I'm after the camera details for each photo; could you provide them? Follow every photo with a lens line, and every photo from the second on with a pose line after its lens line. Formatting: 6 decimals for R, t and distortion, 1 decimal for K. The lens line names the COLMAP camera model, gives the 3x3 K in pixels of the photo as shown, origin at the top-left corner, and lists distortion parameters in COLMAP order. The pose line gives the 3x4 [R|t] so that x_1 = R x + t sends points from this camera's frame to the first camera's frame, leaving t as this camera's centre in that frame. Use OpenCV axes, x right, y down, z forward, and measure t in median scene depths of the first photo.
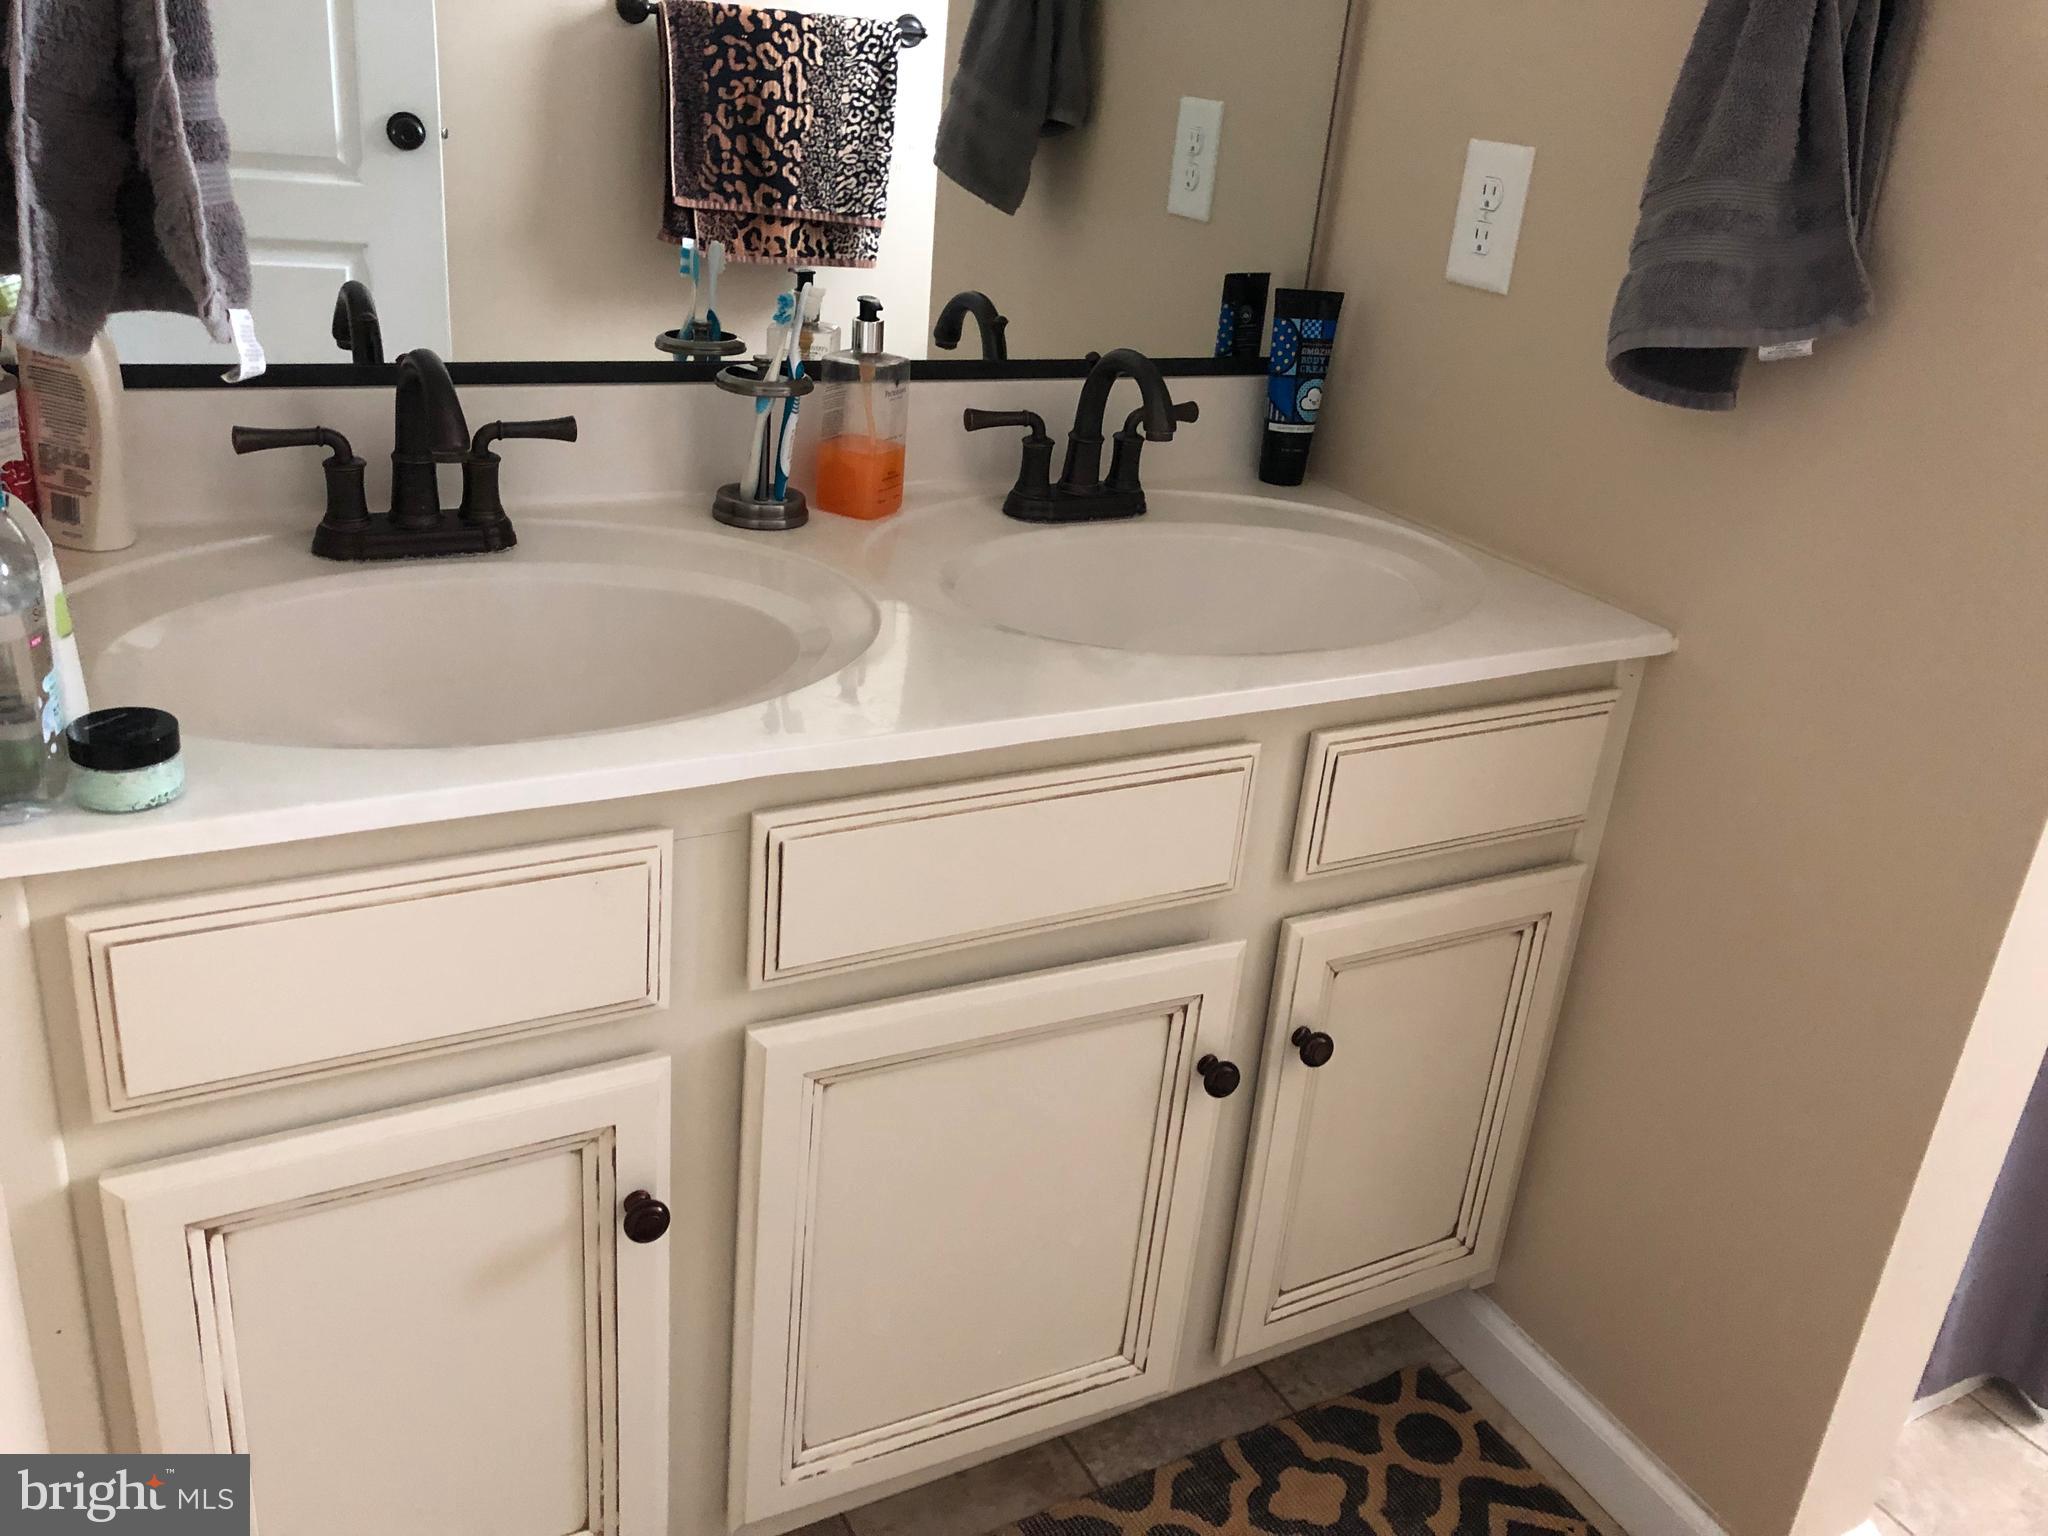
lens RADIAL K [[1686.9, 0, 1011.3], [0, 1686.9, 765.7], [0, 0, 1]] dist [0.015443, -0.017421]
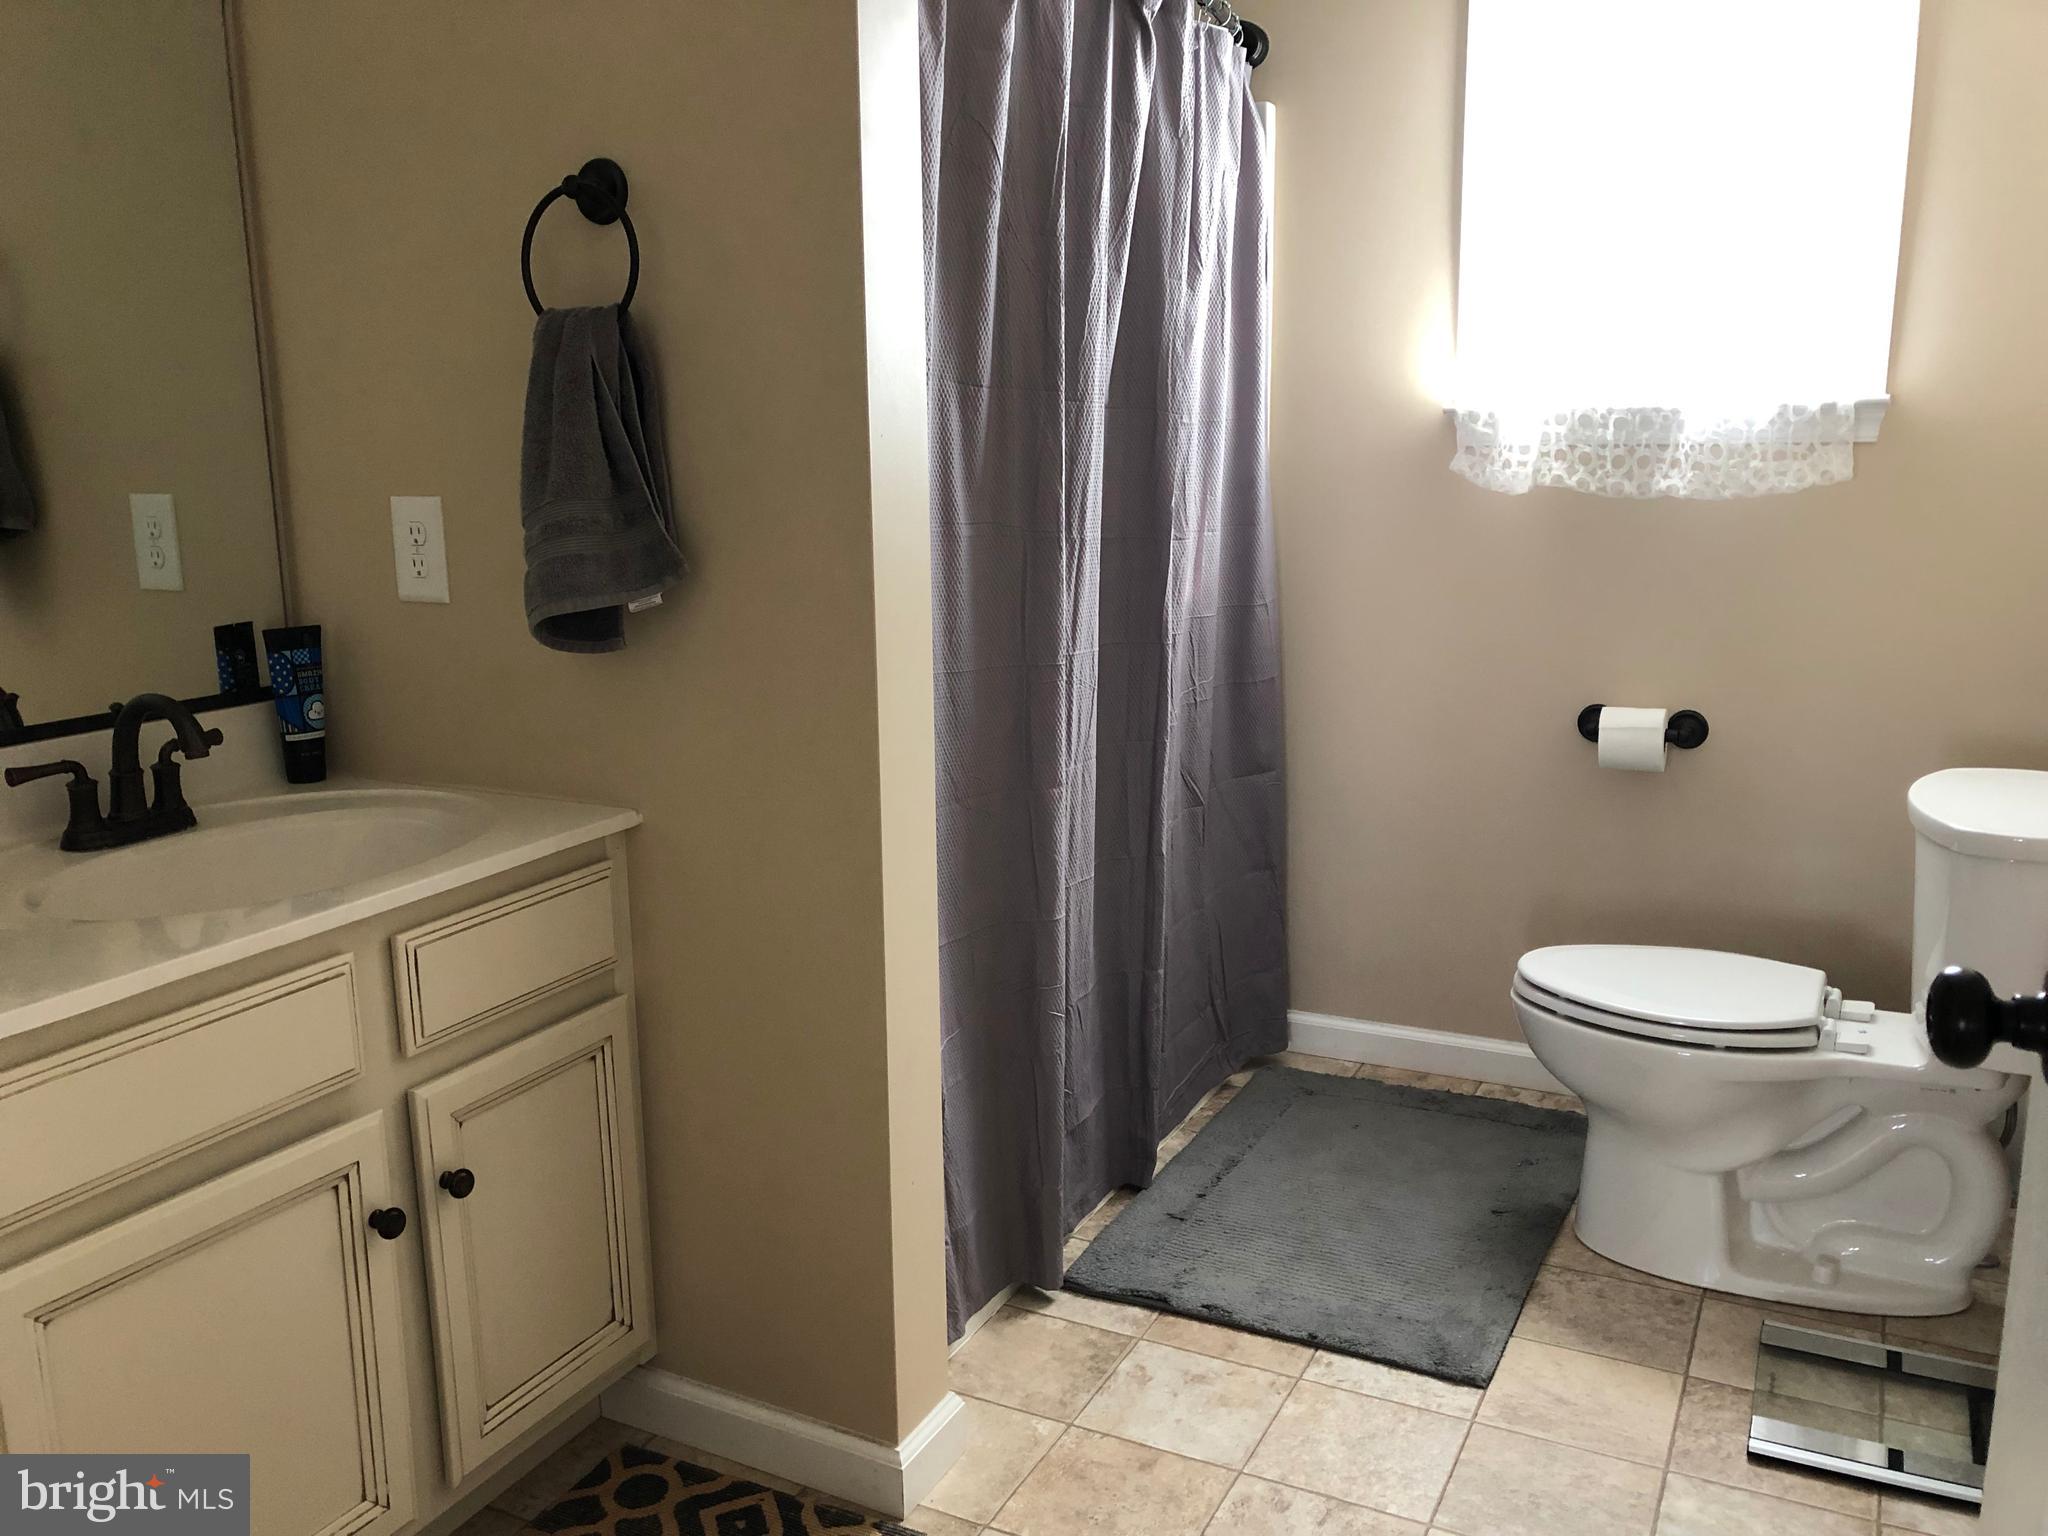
lens RADIAL K [[1686.9, 0, 1011.3], [0, 1686.9, 765.7], [0, 0, 1]] dist [0.015443, -0.017421]
pose [[0.818222, -0.206515, 0.536530, -0.084376], [0.306969, 0.946020, -0.104005, 0.114880], [-0.486089, 0.249797, 0.837448, -0.292828]]
